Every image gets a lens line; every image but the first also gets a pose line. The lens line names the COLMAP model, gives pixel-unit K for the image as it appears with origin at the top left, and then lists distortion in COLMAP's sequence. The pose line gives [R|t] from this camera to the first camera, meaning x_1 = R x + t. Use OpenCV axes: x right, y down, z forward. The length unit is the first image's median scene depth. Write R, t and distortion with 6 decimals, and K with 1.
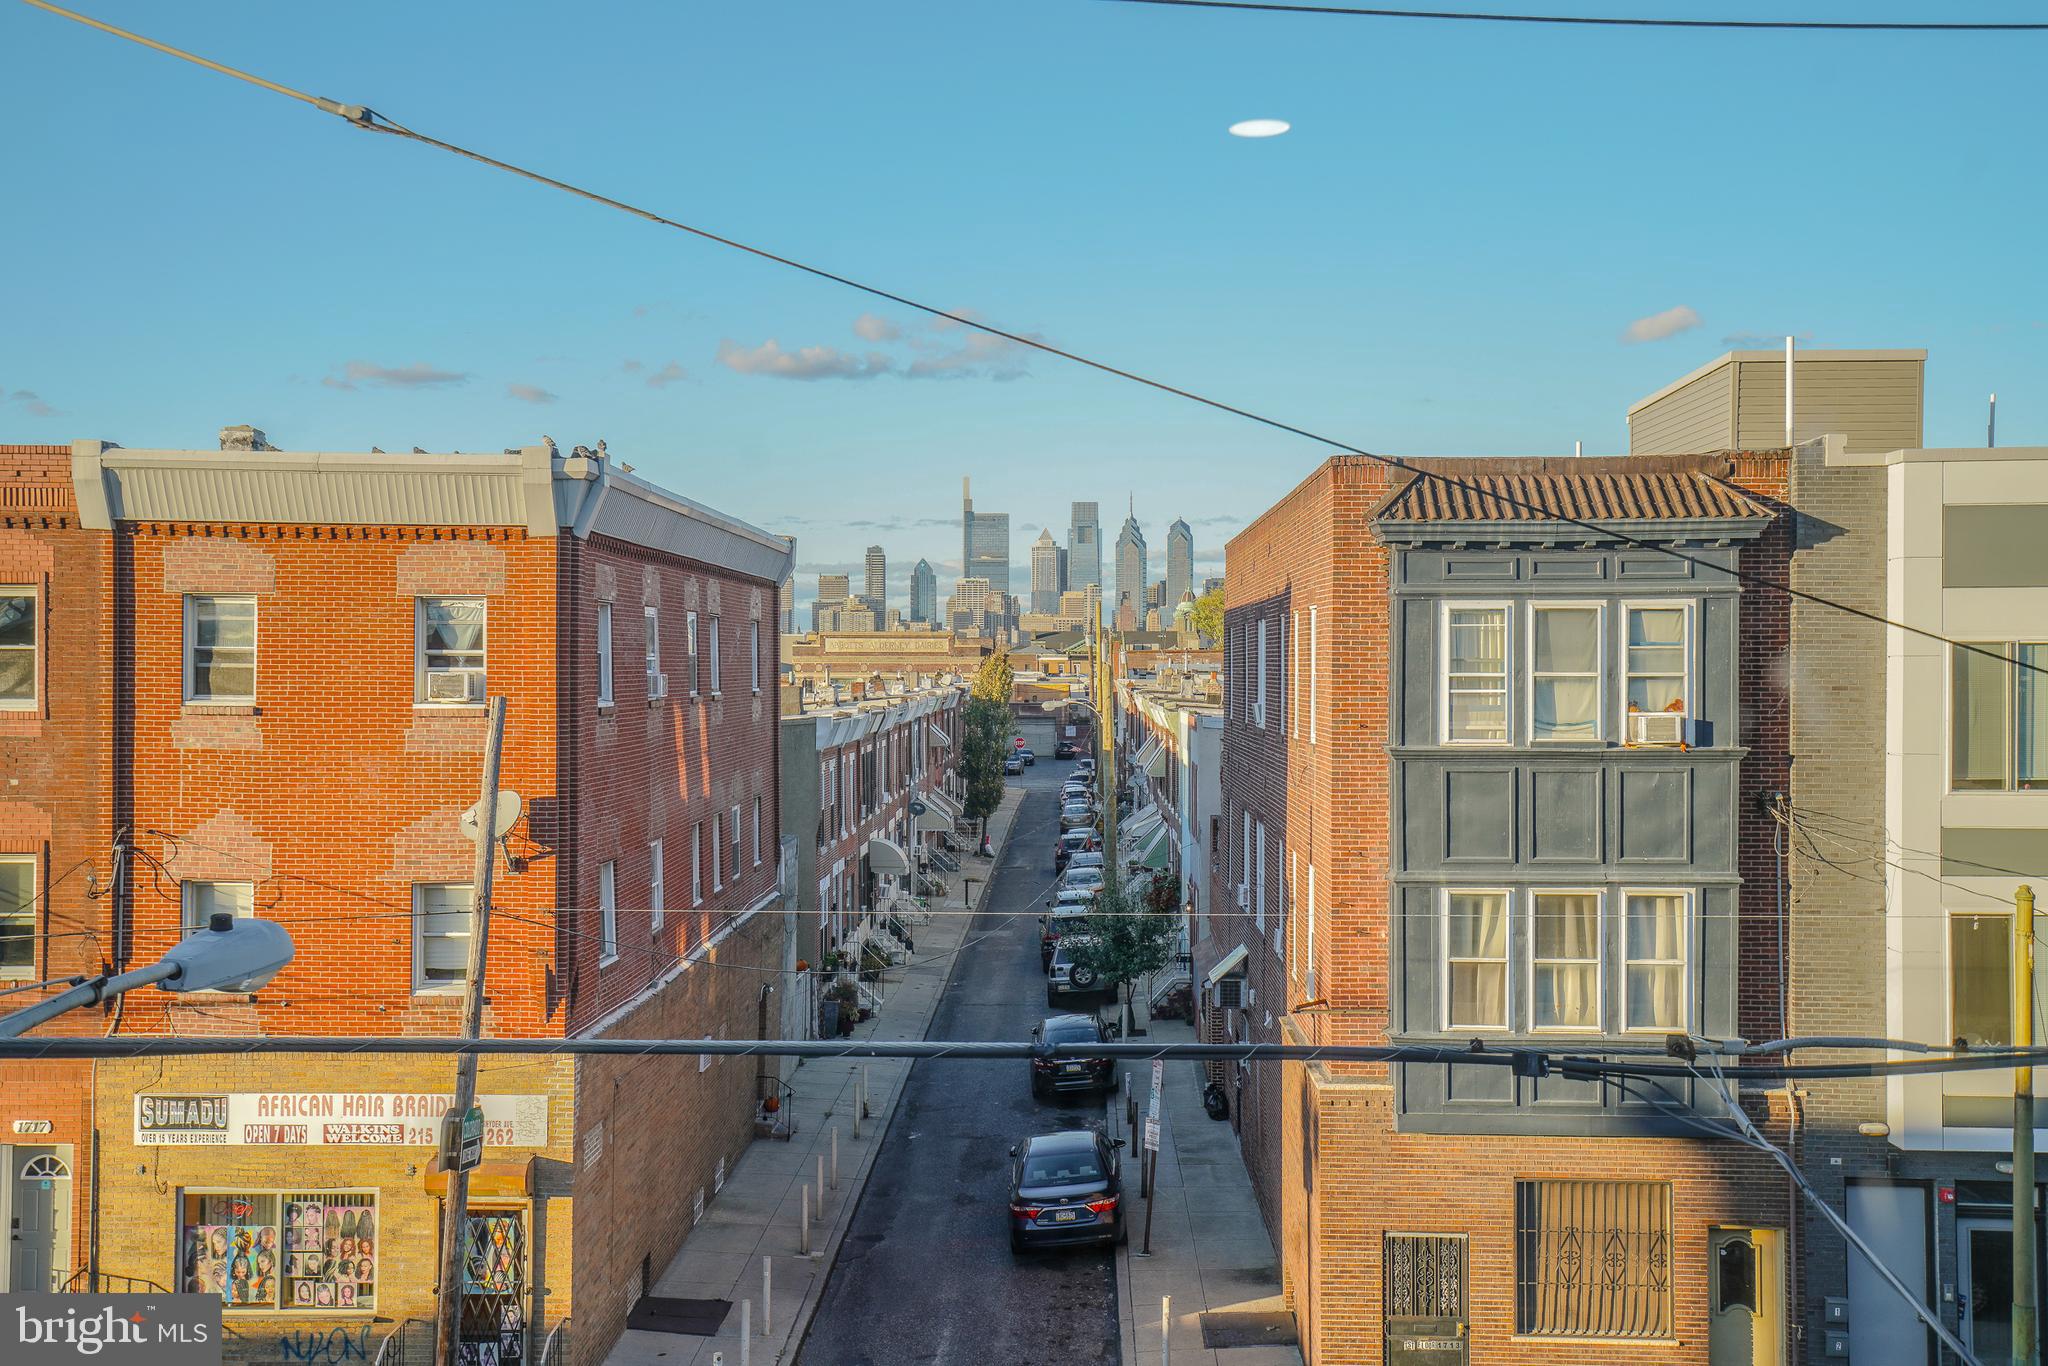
lens RADIAL K [[1988.7, 0, 1097.4], [0, 1988.7, 684.3], [0, 0, 1]] dist [0.053945, 0.000000]
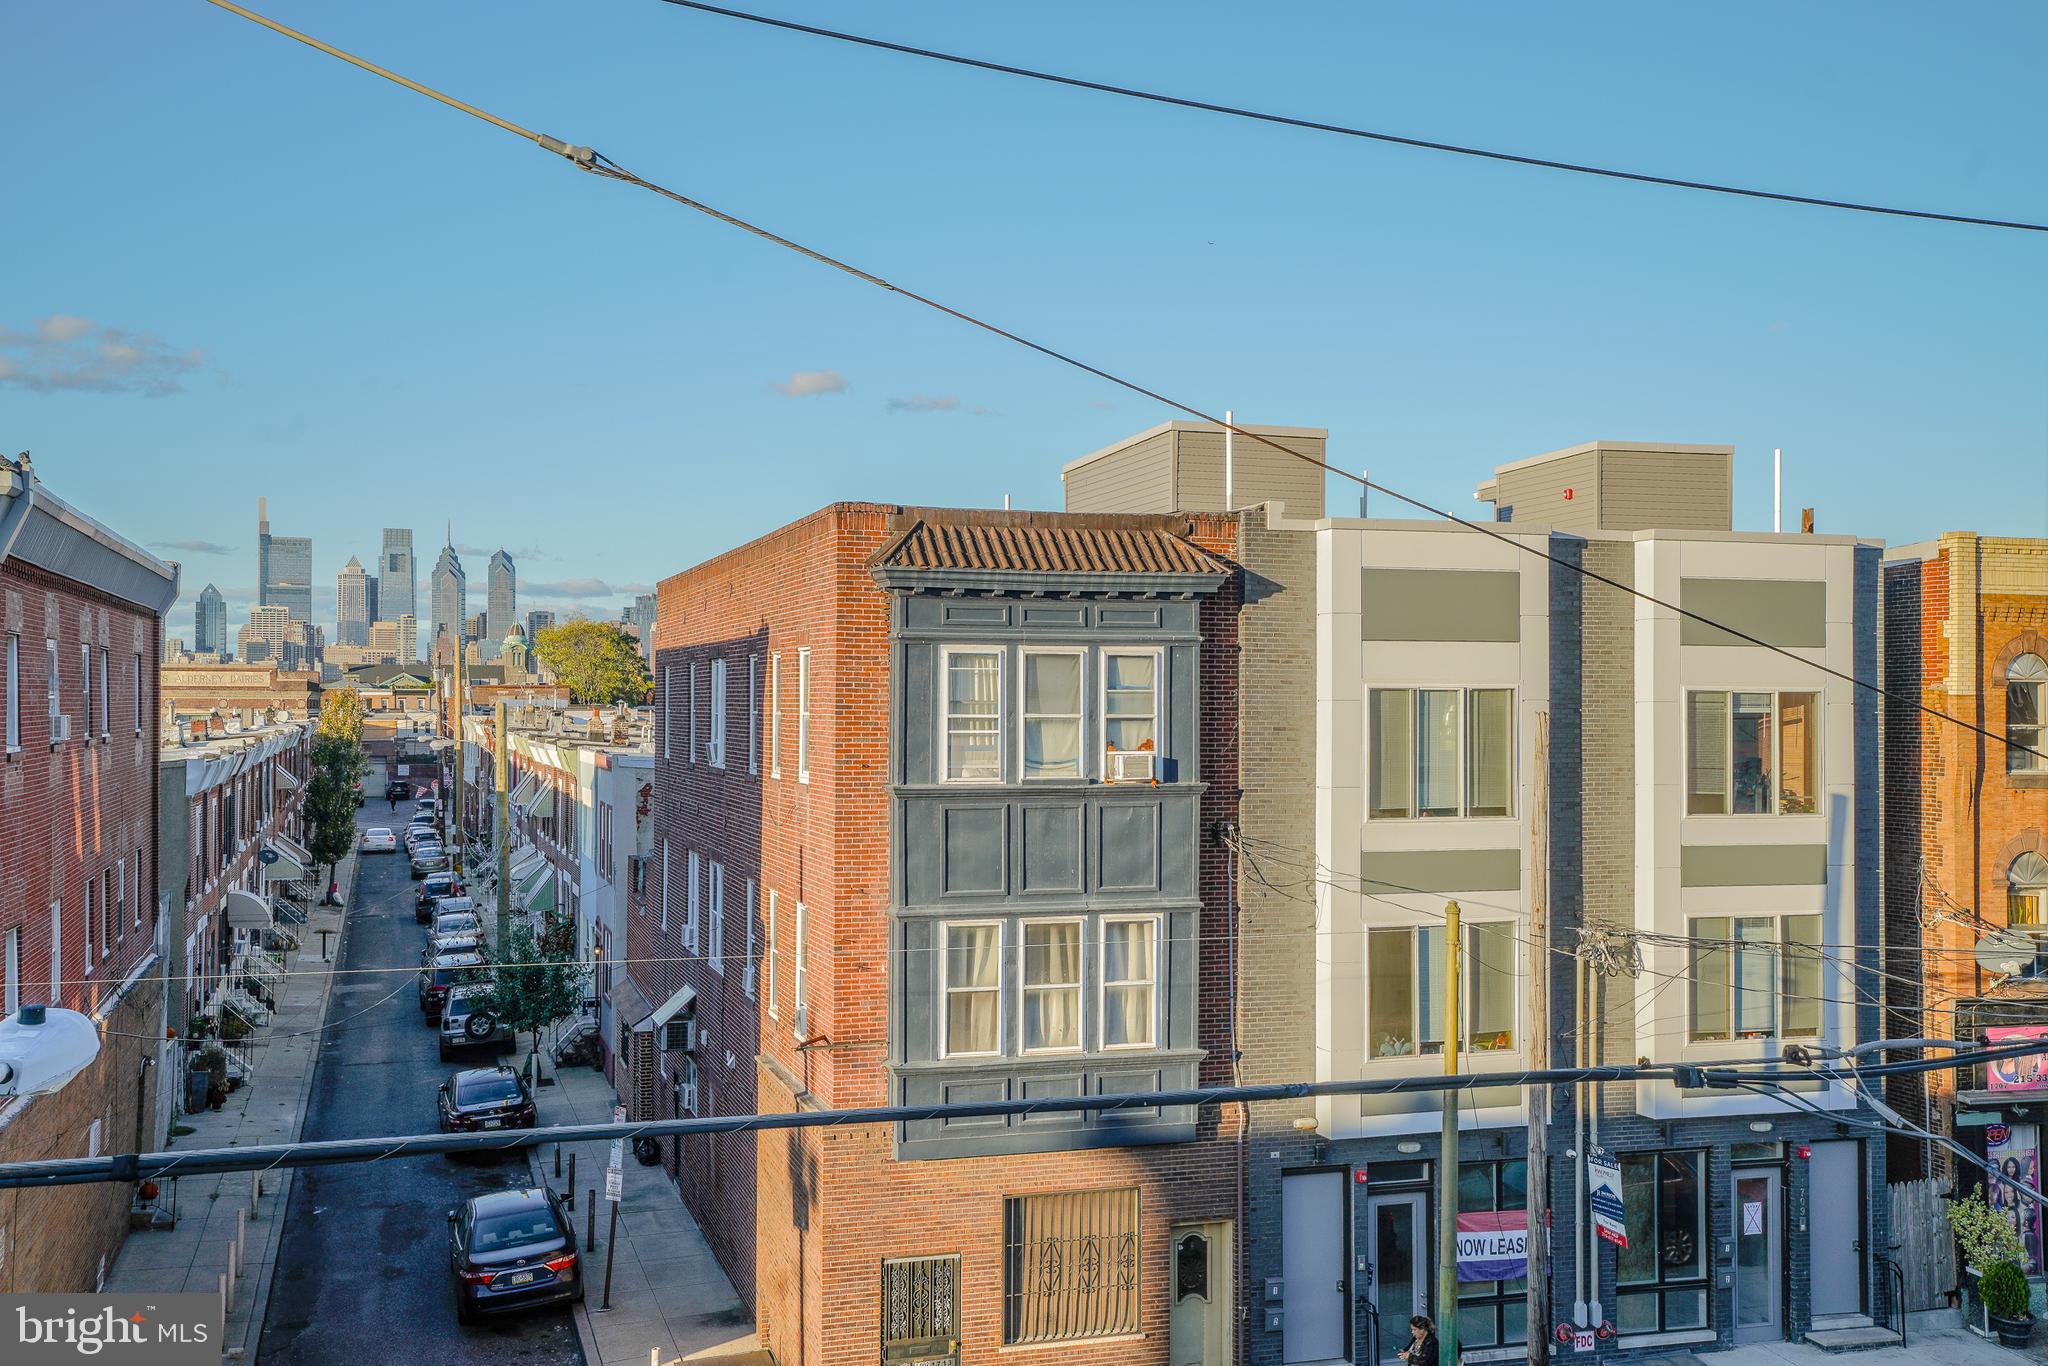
lens RADIAL K [[1988.7, 0, 1018.7], [0, 1988.7, 692.9], [0, 0, 1]] dist [0.053945, 0.000000]
pose [[0.938476, 0.004187, 0.345319, -0.131399], [-0.000172, 0.999932, -0.011657, -0.004409], [-0.345344, 0.010881, 0.938413, 0.010005]]
